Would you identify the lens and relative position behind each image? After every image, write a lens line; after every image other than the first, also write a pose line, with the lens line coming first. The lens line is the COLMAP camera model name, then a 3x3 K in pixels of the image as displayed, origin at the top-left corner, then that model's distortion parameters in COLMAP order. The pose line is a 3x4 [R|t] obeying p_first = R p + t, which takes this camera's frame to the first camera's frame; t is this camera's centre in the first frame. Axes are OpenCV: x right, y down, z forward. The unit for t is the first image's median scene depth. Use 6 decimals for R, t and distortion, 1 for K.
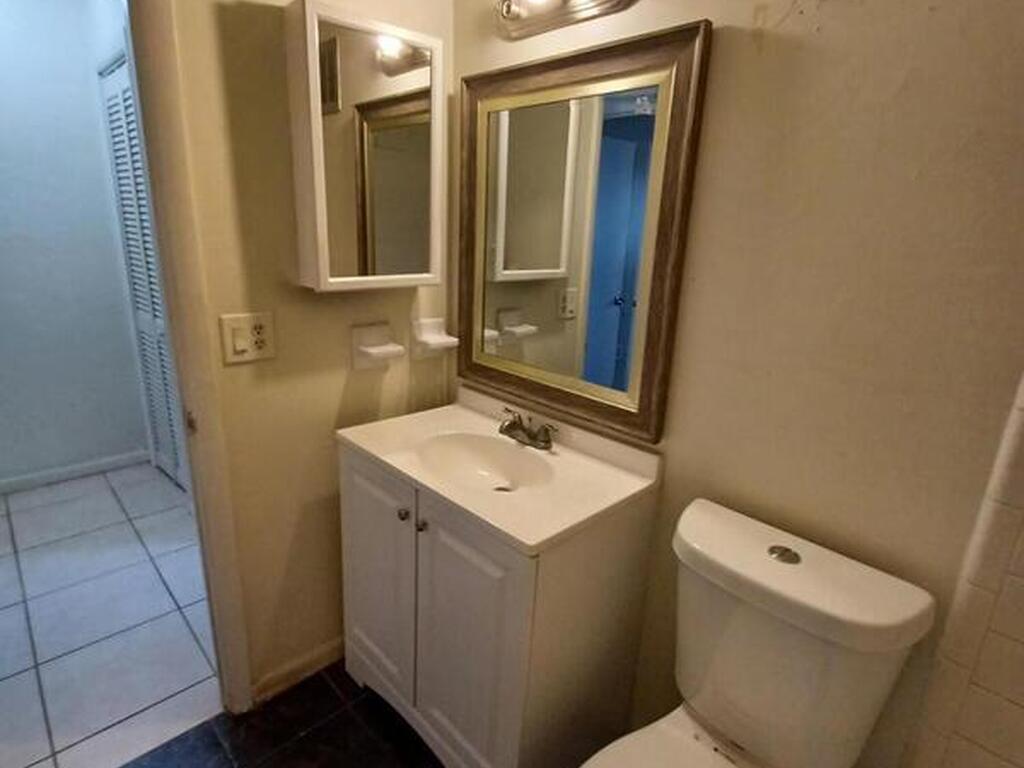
lens RADIAL K [[543.3, 0, 512.0], [0, 543.3, 384.0], [0, 0, 1]] dist [-0.001326, -0.000359]
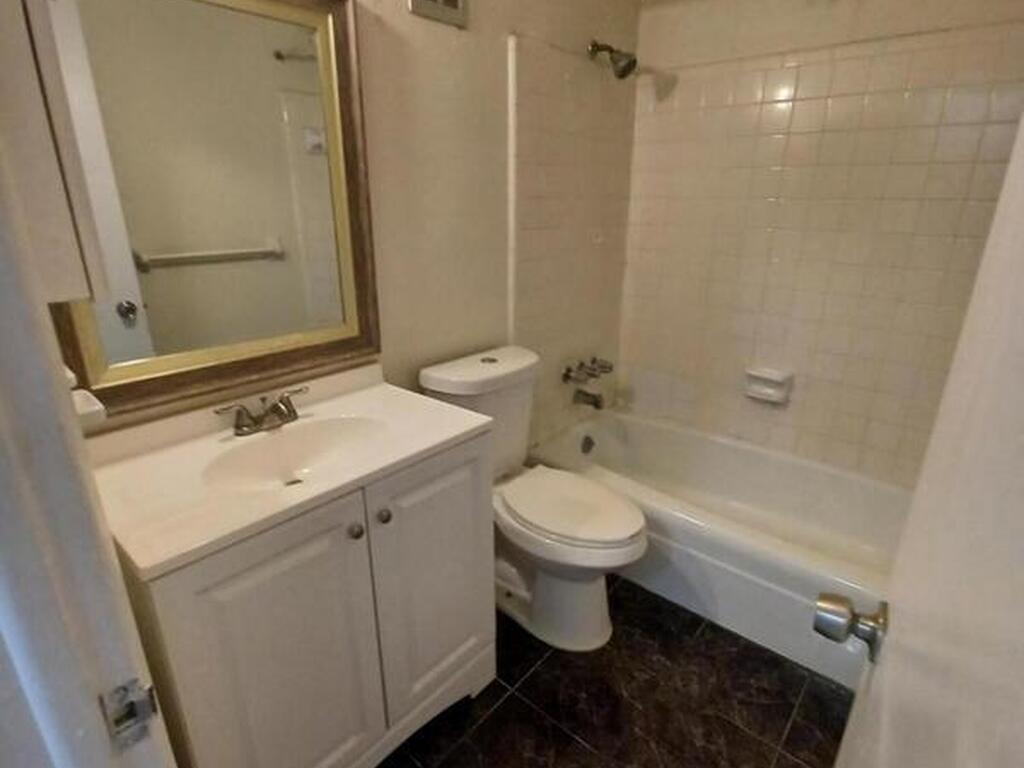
lens RADIAL K [[543.3, 0, 512.0], [0, 543.3, 384.0], [0, 0, 1]] dist [-0.001326, -0.000359]
pose [[-0.093479, -0.361447, 0.927695, -0.790102], [0.263717, 0.889505, 0.373140, -0.173520], [-0.960060, 0.279530, 0.012169, 0.626883]]
